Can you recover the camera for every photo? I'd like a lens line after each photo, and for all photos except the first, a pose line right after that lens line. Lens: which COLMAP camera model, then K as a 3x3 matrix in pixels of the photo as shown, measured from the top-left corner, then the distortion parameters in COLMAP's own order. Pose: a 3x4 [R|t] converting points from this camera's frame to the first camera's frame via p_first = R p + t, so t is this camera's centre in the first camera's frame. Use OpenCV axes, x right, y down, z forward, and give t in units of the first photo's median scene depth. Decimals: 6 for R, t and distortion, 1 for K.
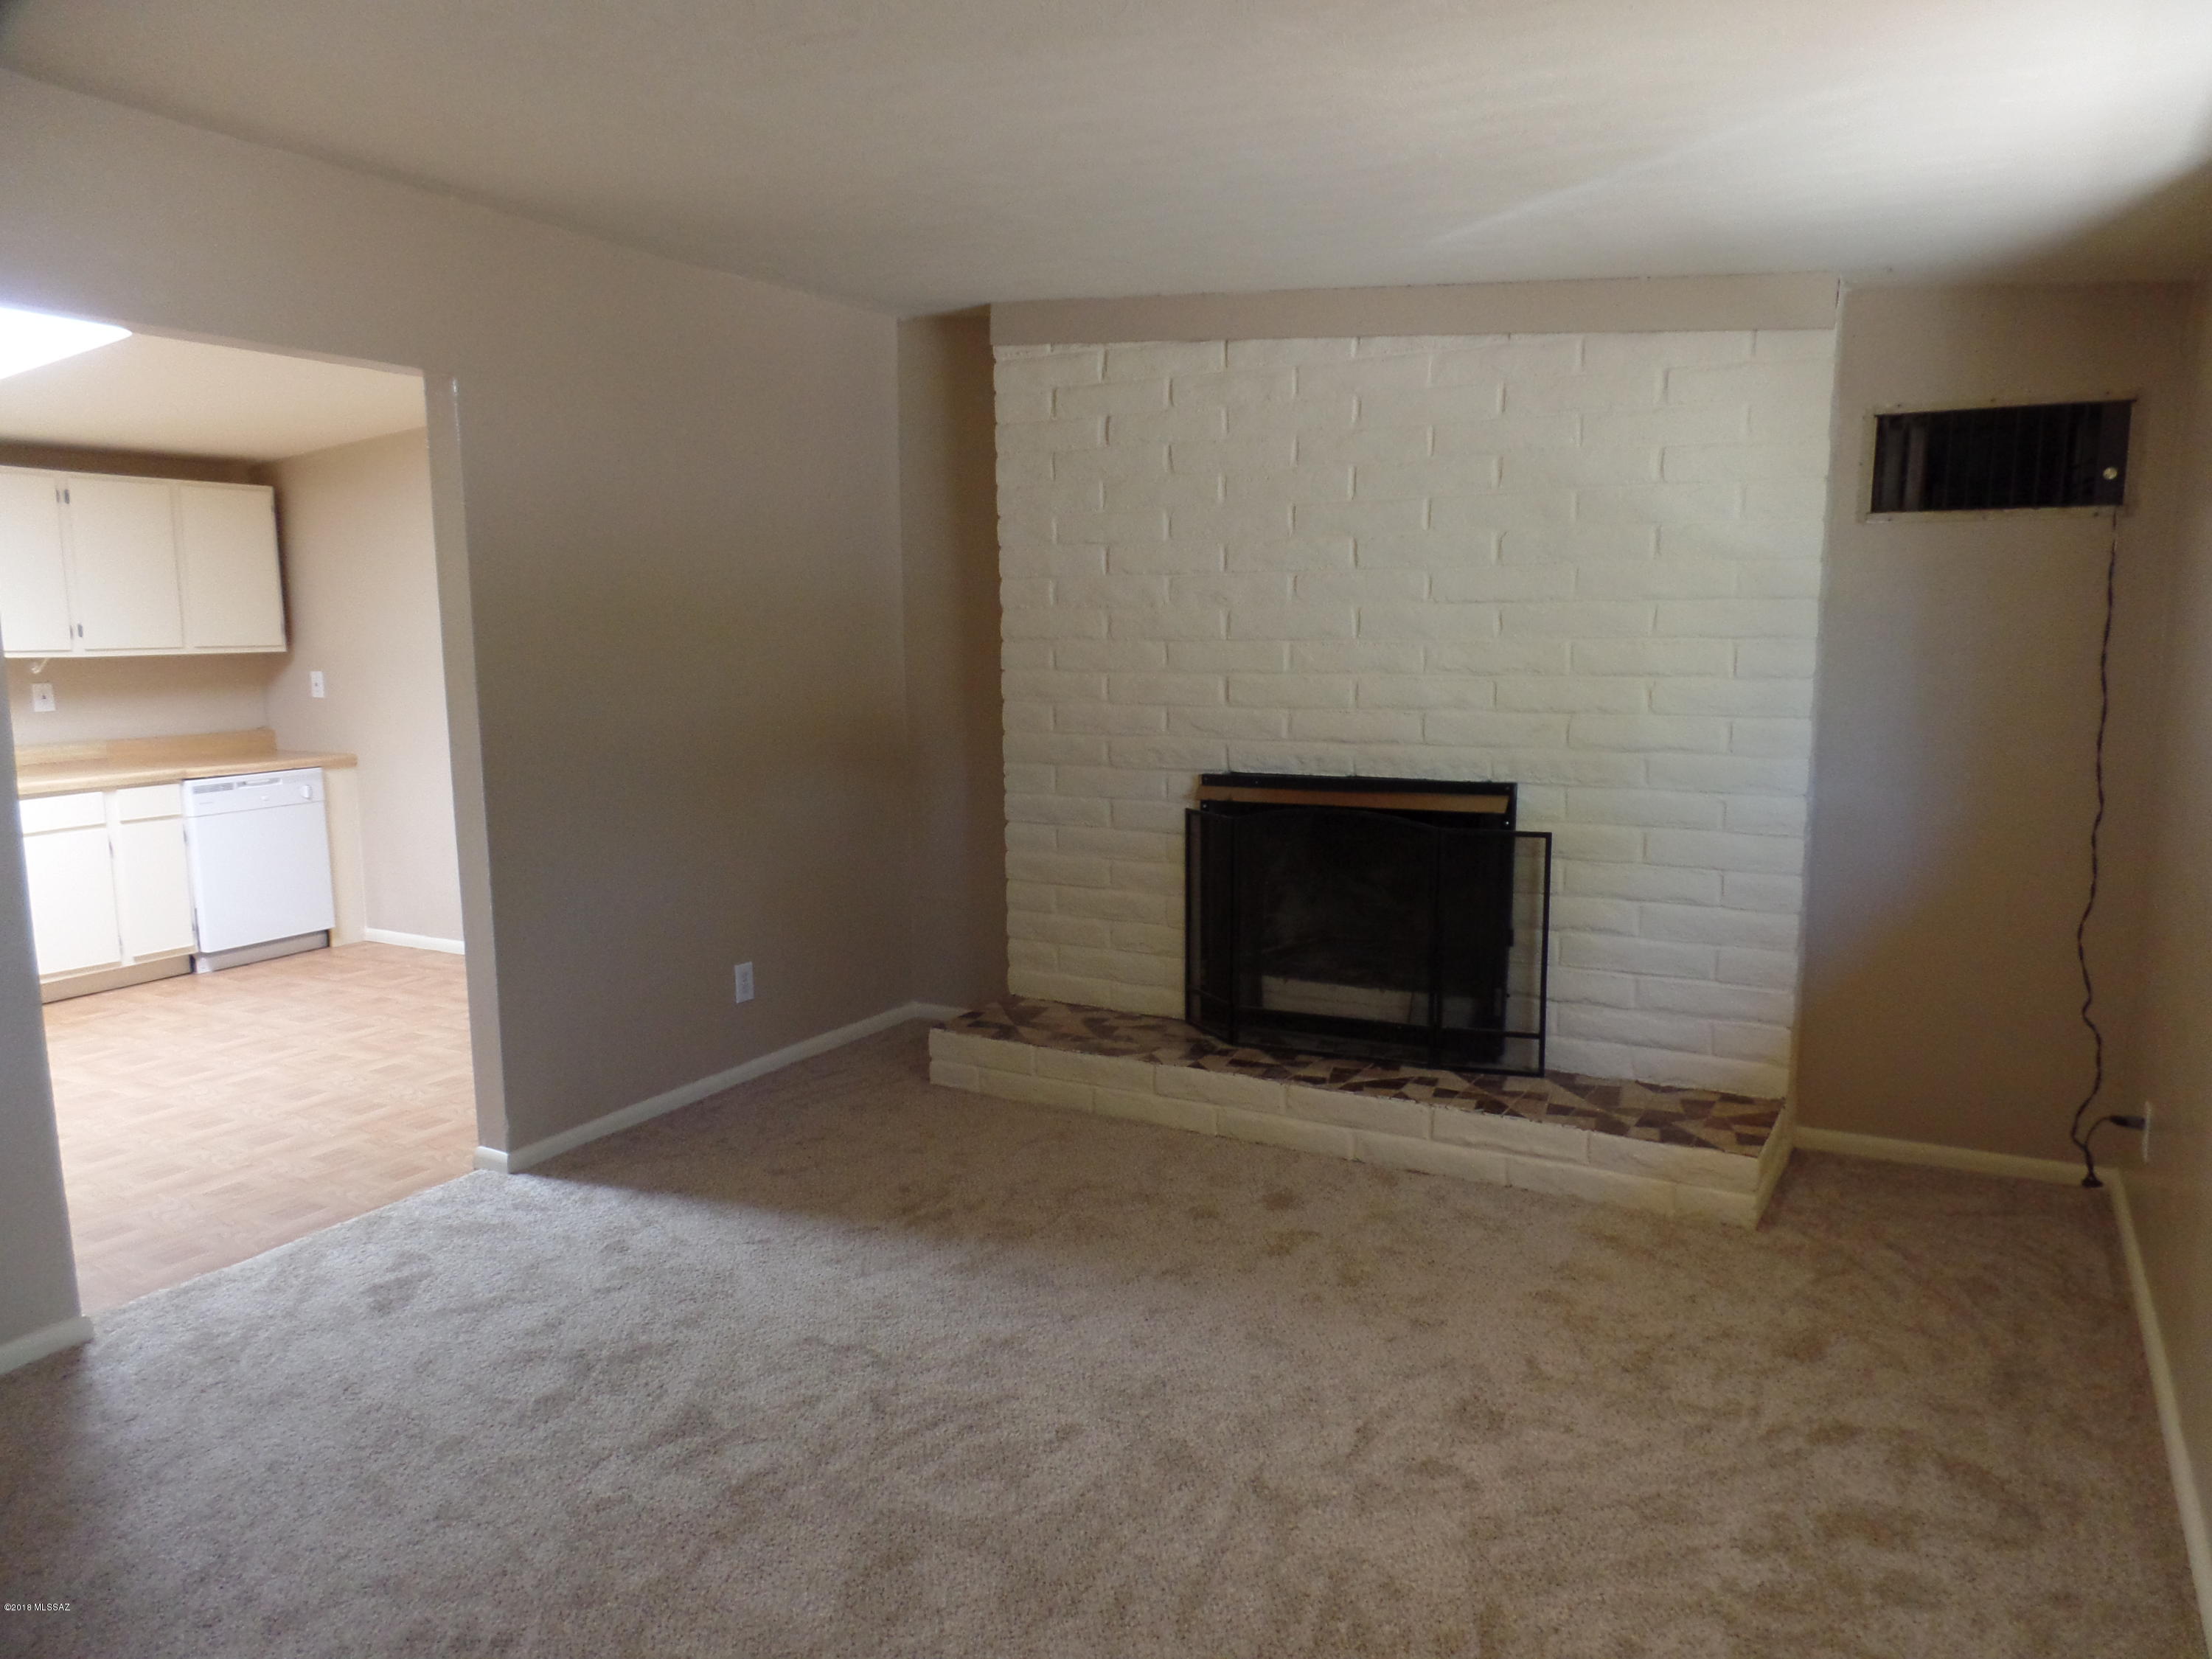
lens RADIAL K [[1519.8, 0, 1107.0], [0, 1519.8, 836.9], [0, 0, 1]] dist [0.004873, -0.003287]
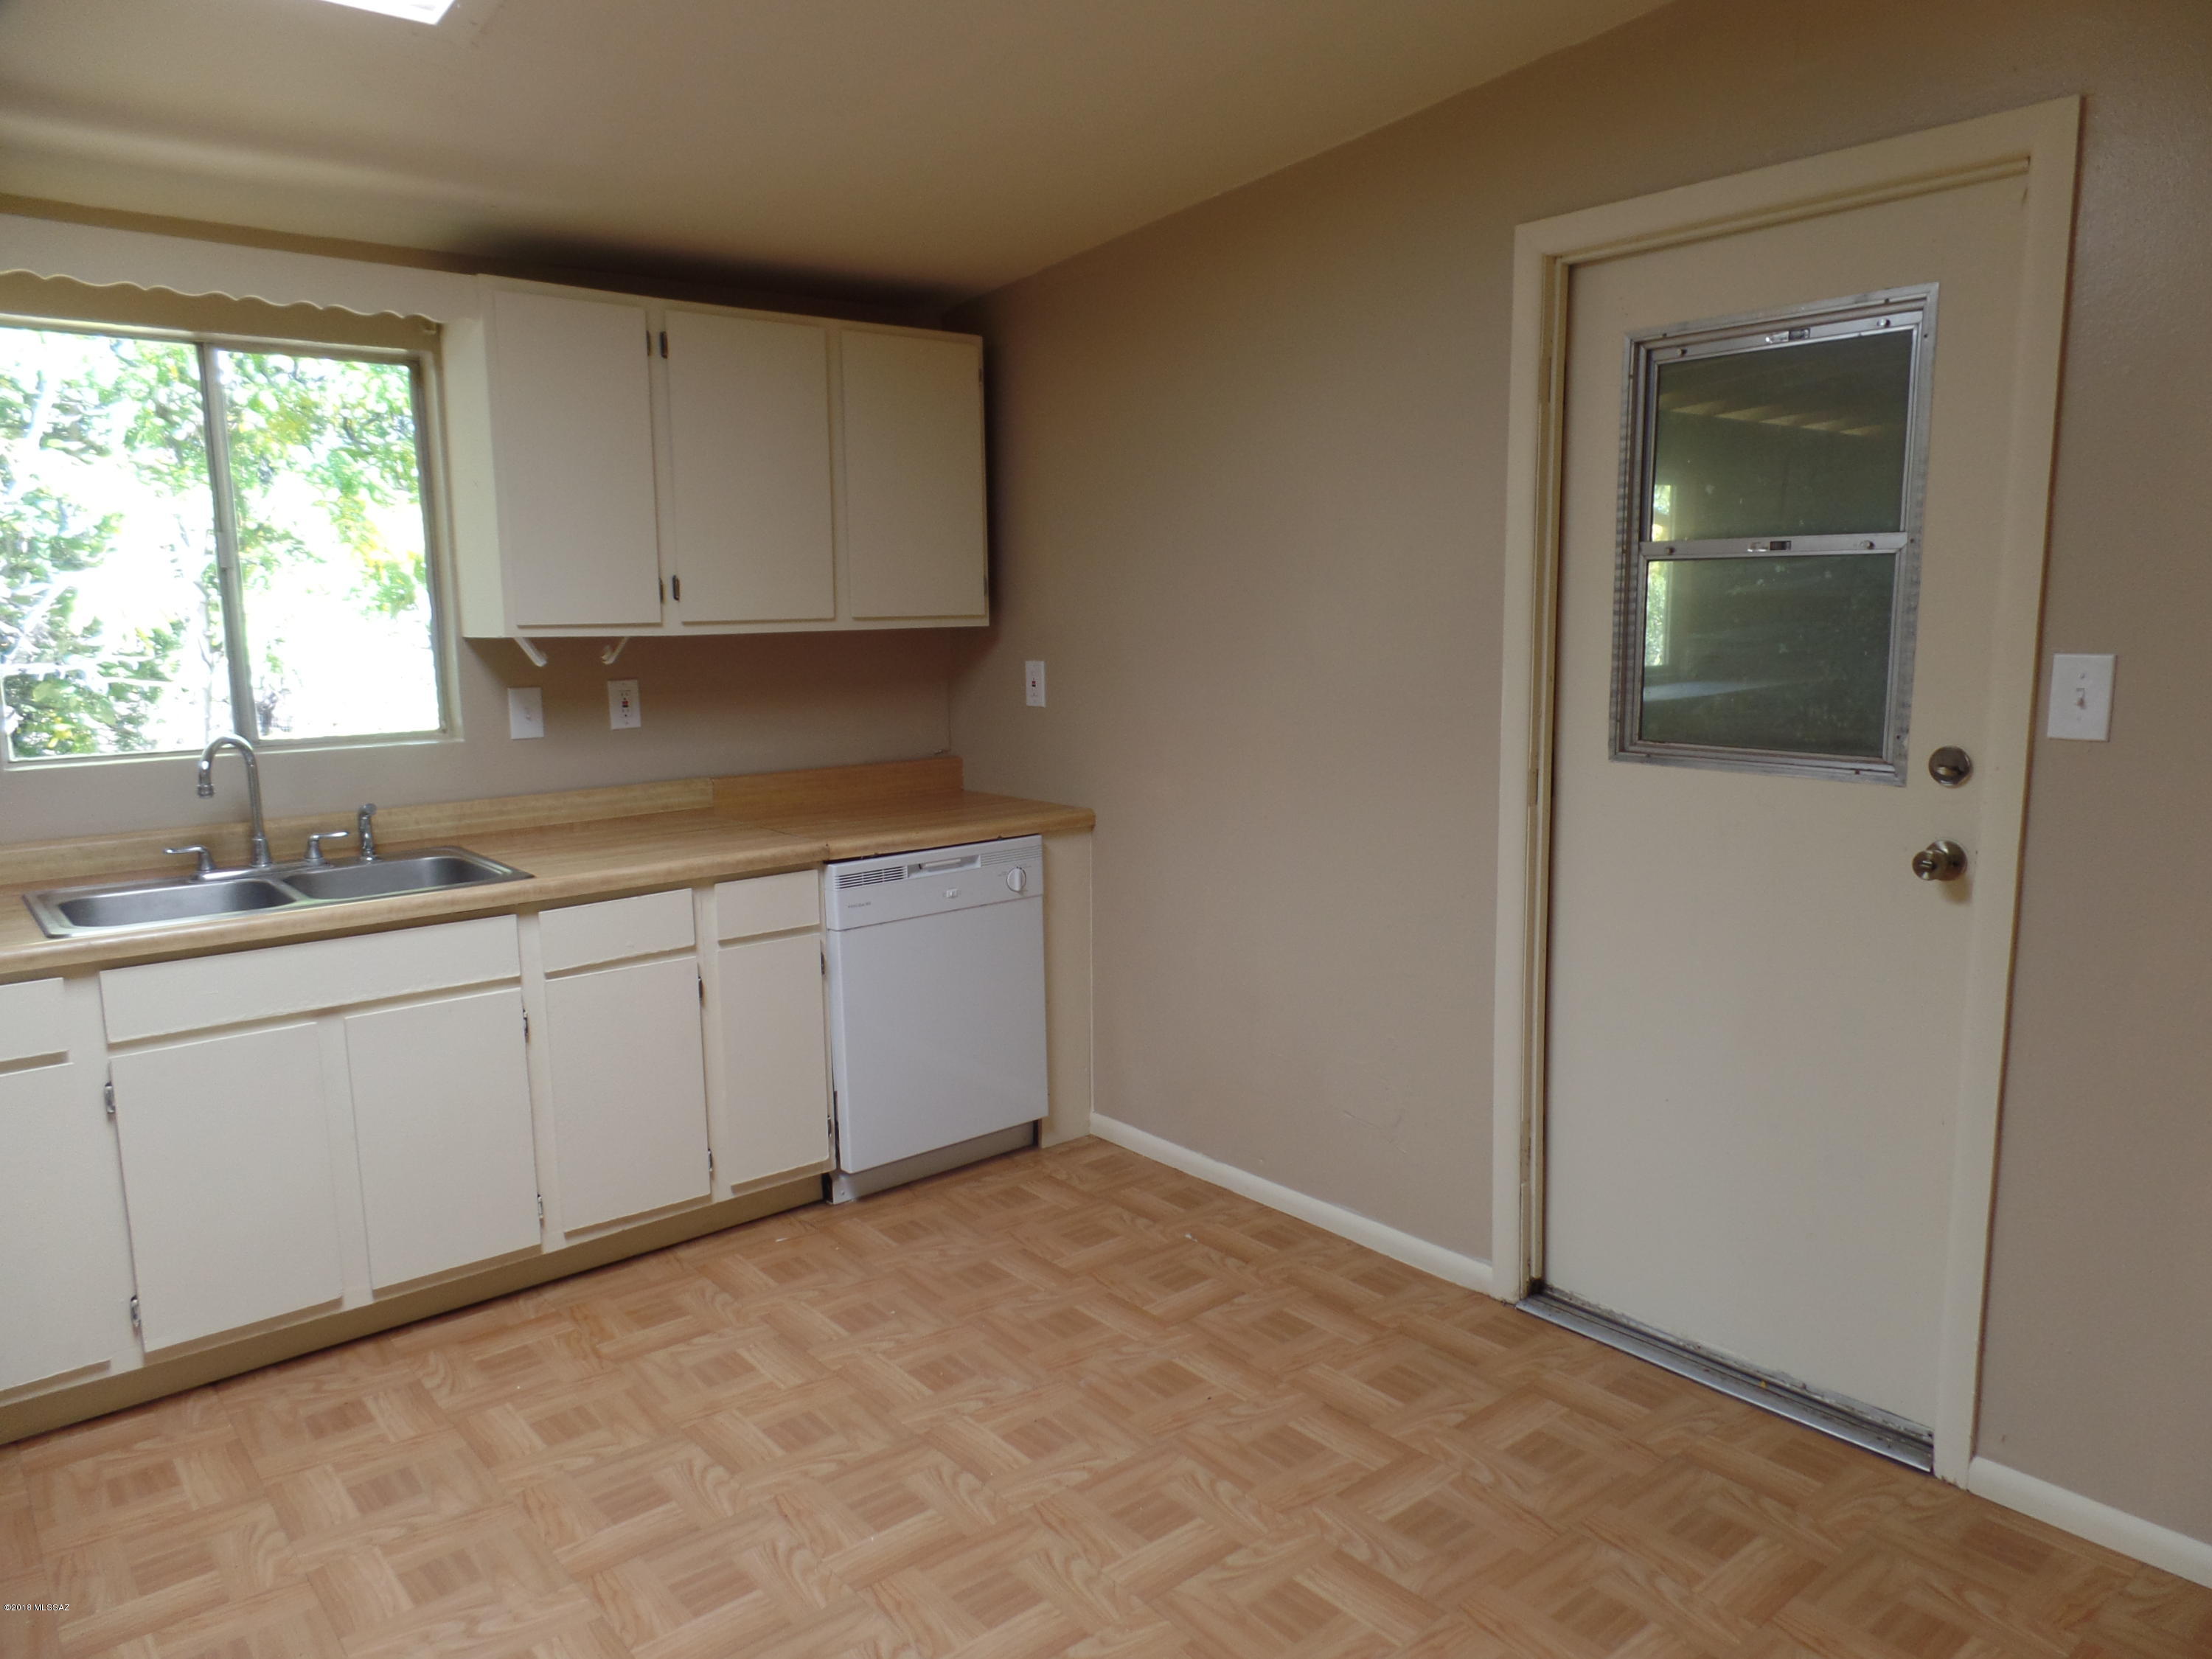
lens RADIAL K [[1519.8, 0, 1106.8], [0, 1519.8, 833.2], [0, 0, 1]] dist [0.004873, -0.003287]
pose [[0.933184, 0.051722, -0.355657, -0.311446], [-0.045568, 0.998632, 0.025664, -0.064716], [0.356498, -0.007743, 0.934264, 0.513977]]
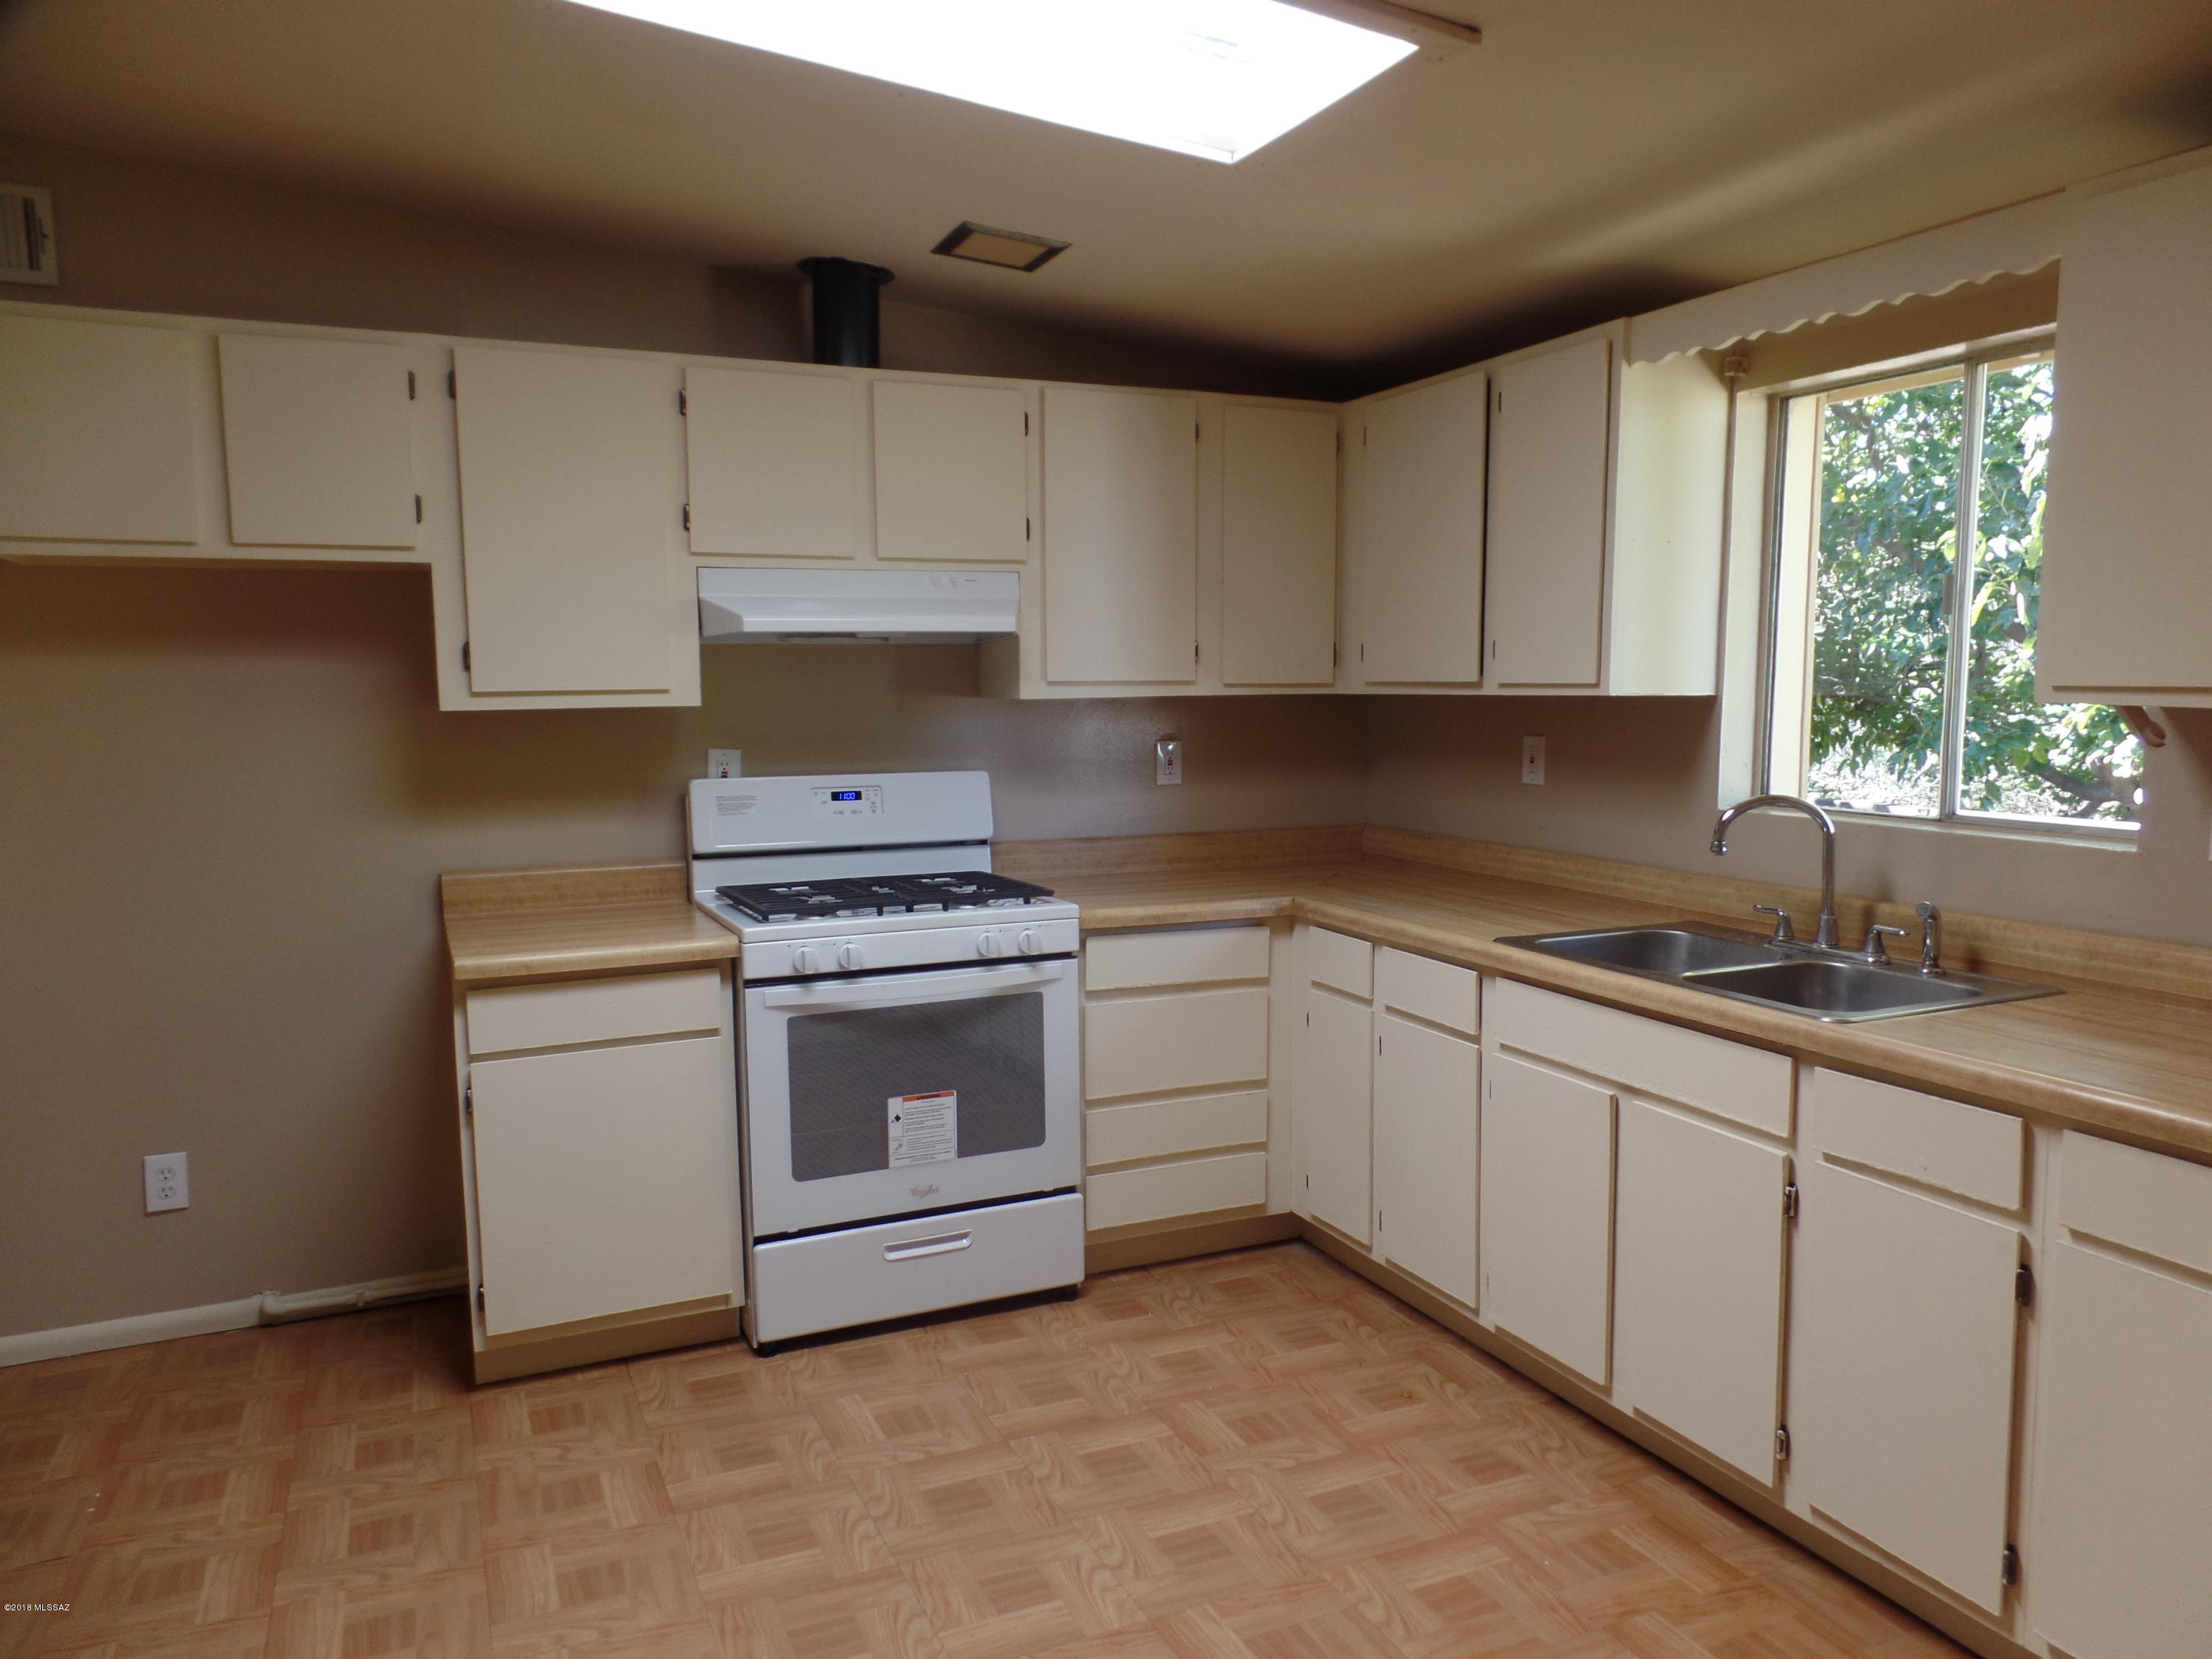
lens RADIAL K [[1519.8, 0, 1119.5], [0, 1519.8, 819.4], [0, 0, 1]] dist [0.004873, -0.003287]
pose [[-0.583812, 0.089932, -0.806893, -0.267228], [-0.103499, 0.977494, 0.183831, -0.125192], [0.805265, 0.190836, -0.561365, 0.952970]]
